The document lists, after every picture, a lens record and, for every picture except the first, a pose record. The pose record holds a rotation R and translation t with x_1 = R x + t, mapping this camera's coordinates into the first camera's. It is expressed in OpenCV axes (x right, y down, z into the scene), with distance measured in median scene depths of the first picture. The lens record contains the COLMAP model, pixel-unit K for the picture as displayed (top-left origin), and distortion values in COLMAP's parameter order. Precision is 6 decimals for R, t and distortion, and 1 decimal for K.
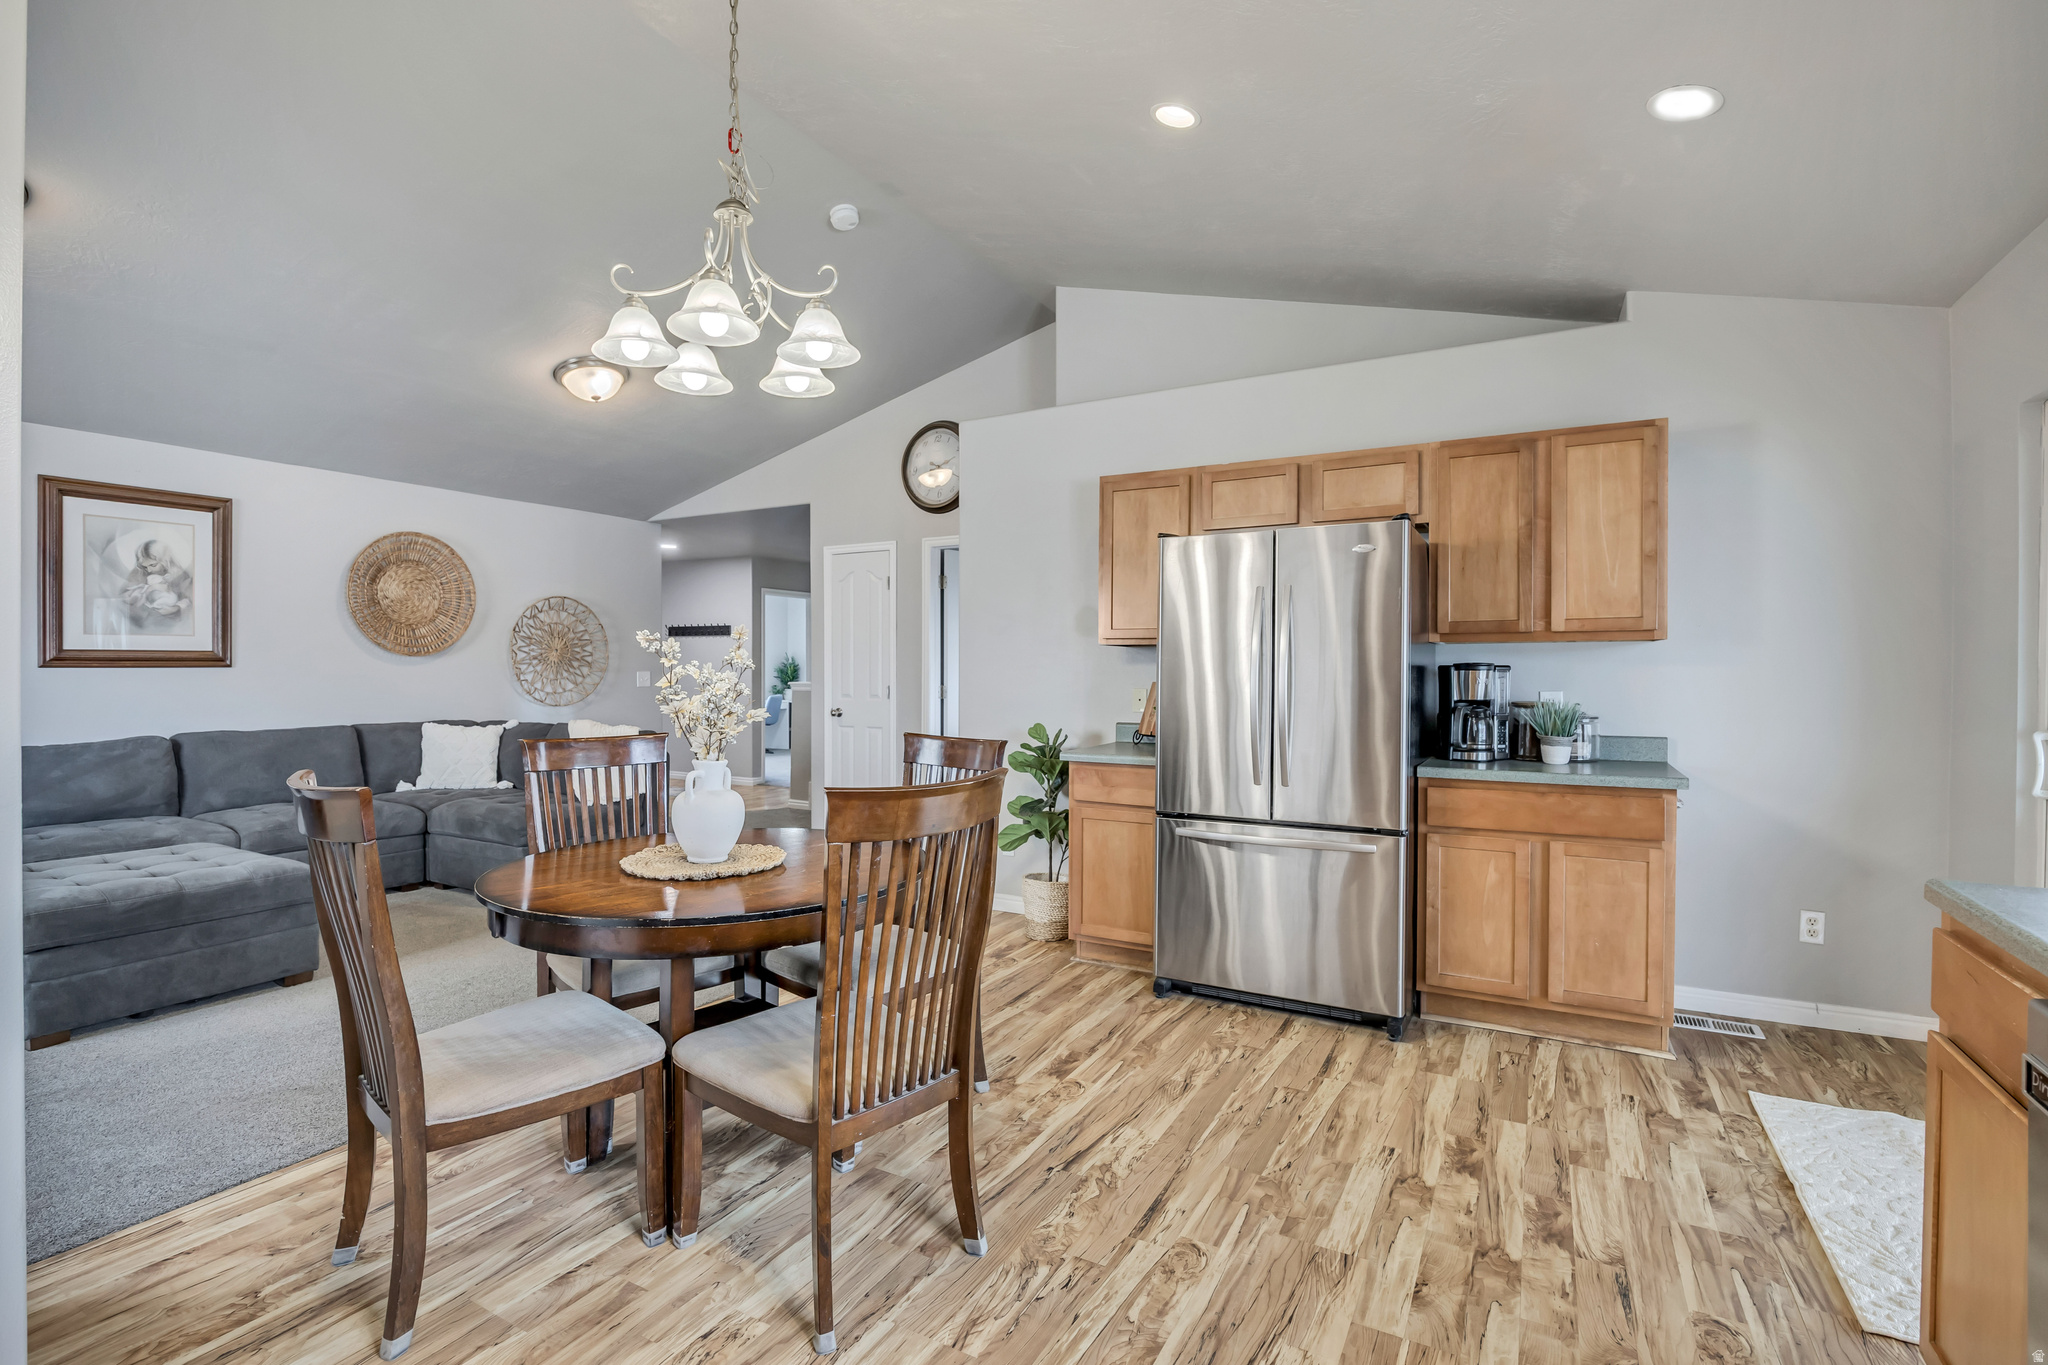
lens RADIAL K [[925.9, 0, 1017.0], [0, 925.9, 673.3], [0, 0, 1]] dist [-0.012081, -0.000367]
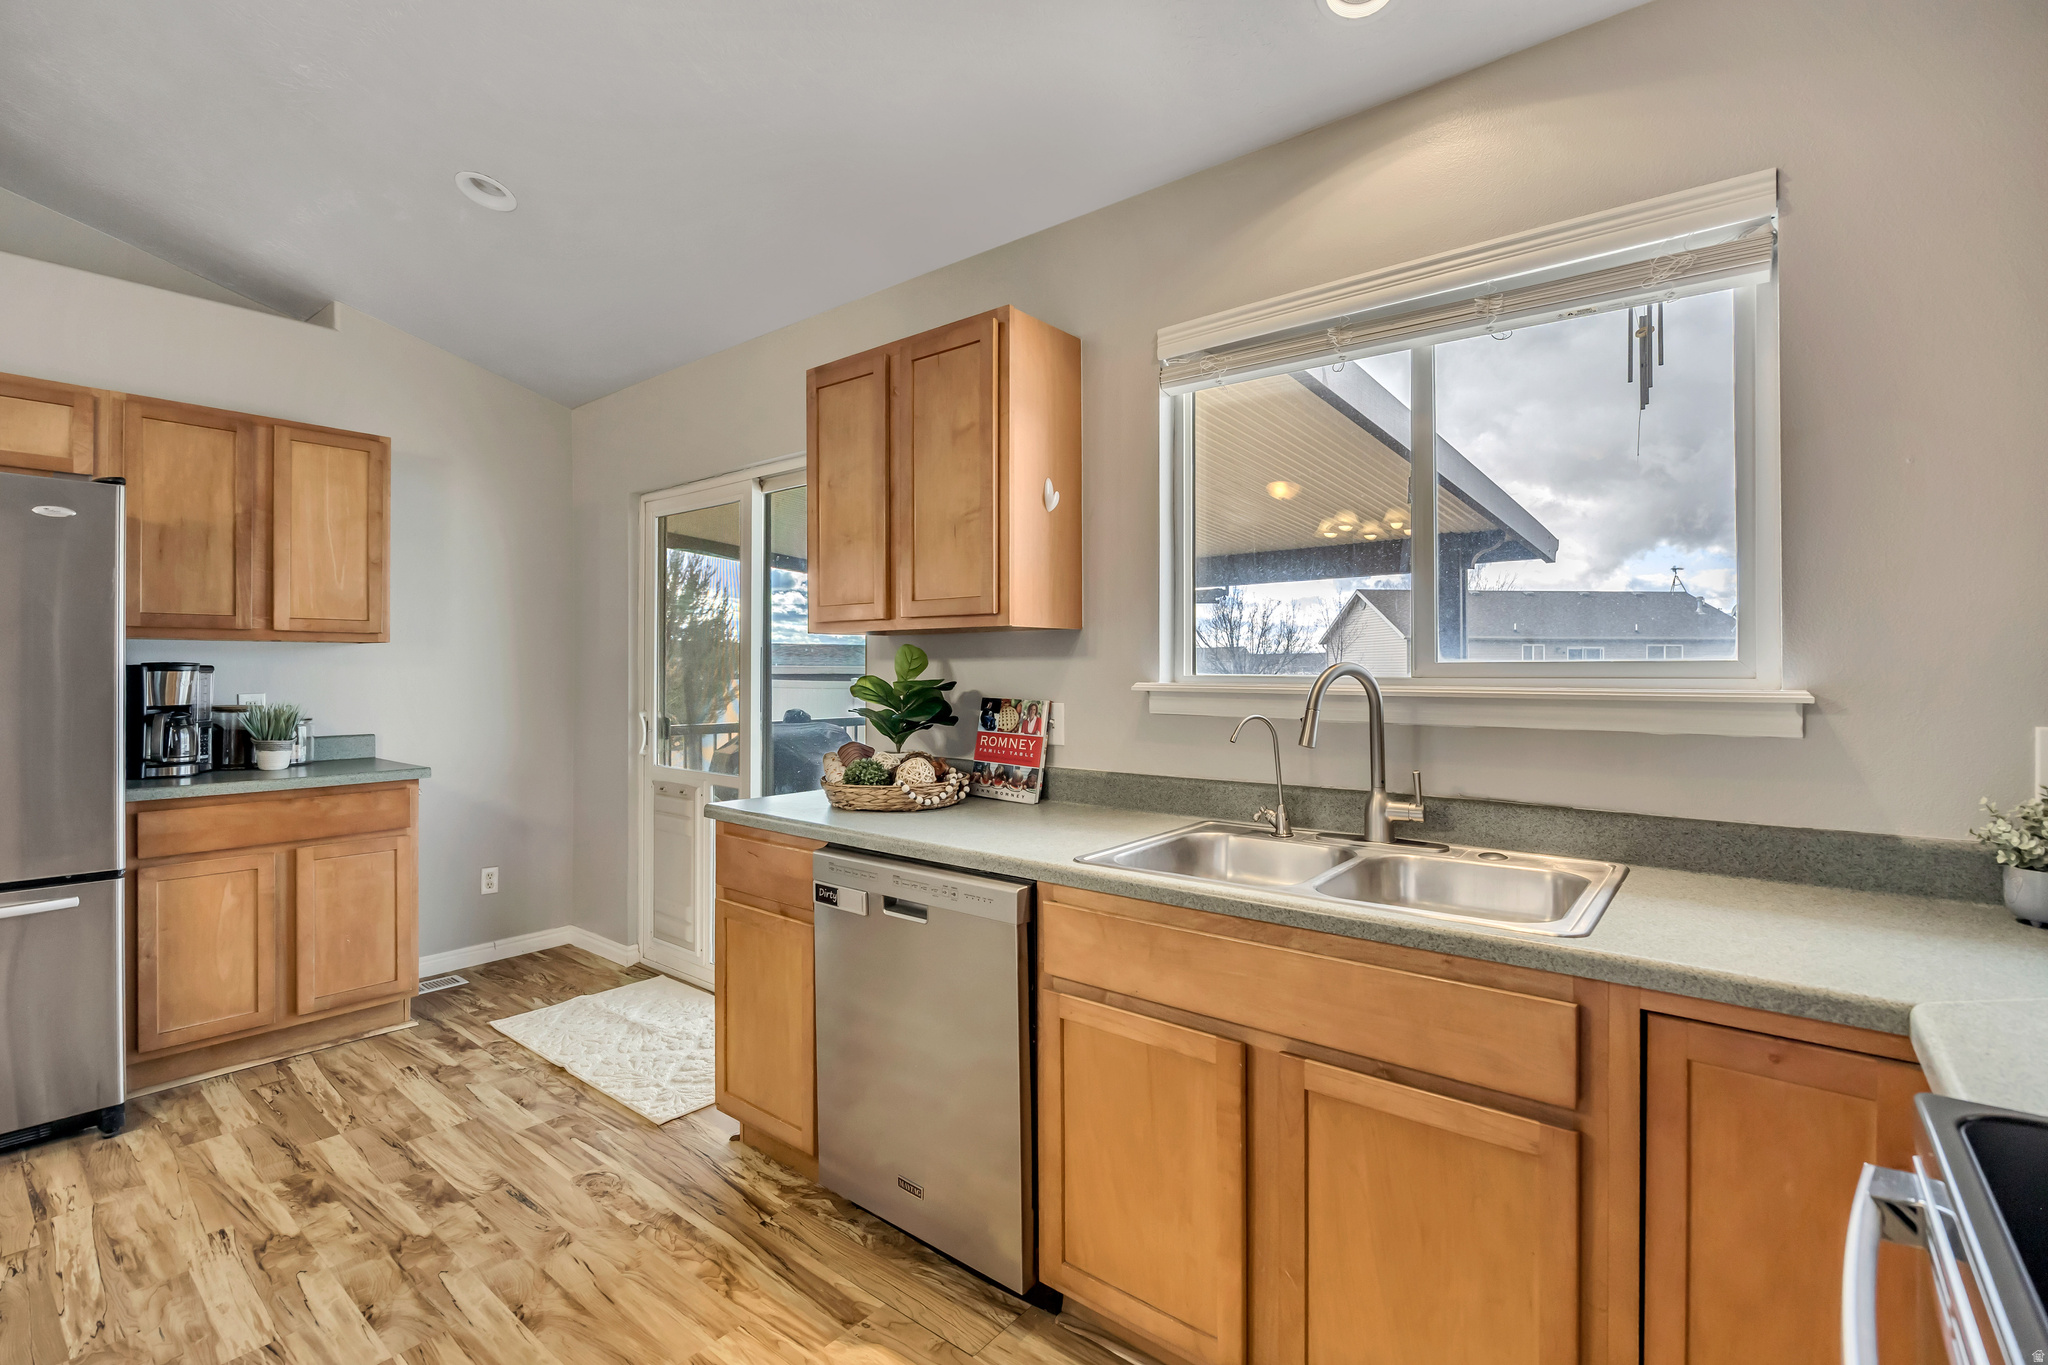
lens RADIAL K [[925.9, 0, 1017.0], [0, 925.9, 673.3], [0, 0, 1]] dist [-0.012081, -0.000367]
pose [[0.171023, -0.001852, 0.985265, -0.244338], [-0.002944, 0.999993, 0.002391, -0.006254], [-0.985263, -0.003309, 0.171016, 0.100971]]
